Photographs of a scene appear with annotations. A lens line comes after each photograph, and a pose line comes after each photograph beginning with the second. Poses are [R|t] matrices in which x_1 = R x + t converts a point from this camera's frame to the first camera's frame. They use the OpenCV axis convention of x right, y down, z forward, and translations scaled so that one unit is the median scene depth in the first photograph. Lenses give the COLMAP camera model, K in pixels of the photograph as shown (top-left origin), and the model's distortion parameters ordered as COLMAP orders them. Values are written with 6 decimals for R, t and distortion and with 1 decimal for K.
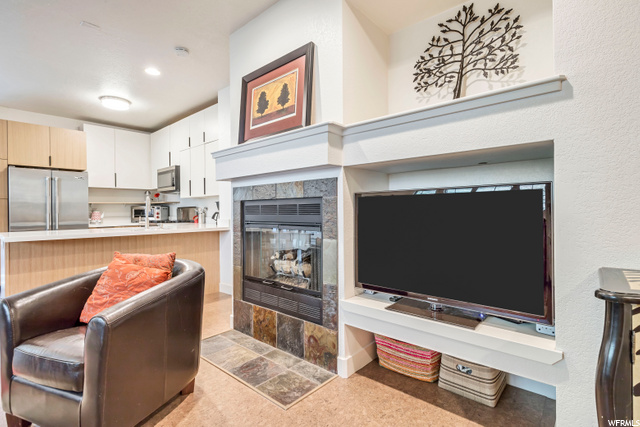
lens RADIAL K [[305.6, 0, 322.5], [0, 305.6, 211.7], [0, 0, 1]] dist [0.001817, -0.001059]
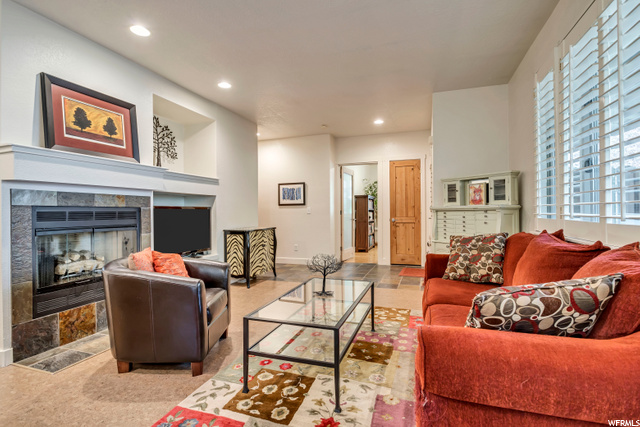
lens RADIAL K [[305.6, 0, 323.7], [0, 305.6, 211.0], [0, 0, 1]] dist [0.001817, -0.001059]
pose [[-0.380356, 0.014857, 0.924721, -1.702675], [0.012710, 0.999861, -0.010836, -0.001180], [-0.924753, 0.007632, -0.380491, 0.680588]]
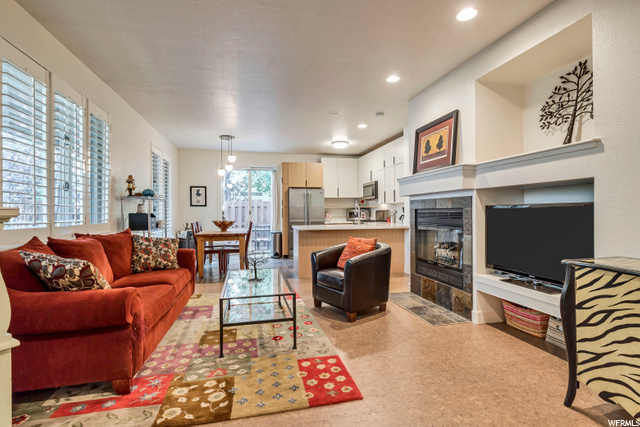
lens RADIAL K [[305.6, 0, 321.6], [0, 305.6, 211.2], [0, 0, 1]] dist [0.001817, -0.001059]
pose [[0.817068, 0.000864, -0.576541, 0.290162], [-0.000693, 1.000000, 0.000517, -0.031154], [0.576541, -0.000023, 0.817068, -0.652521]]
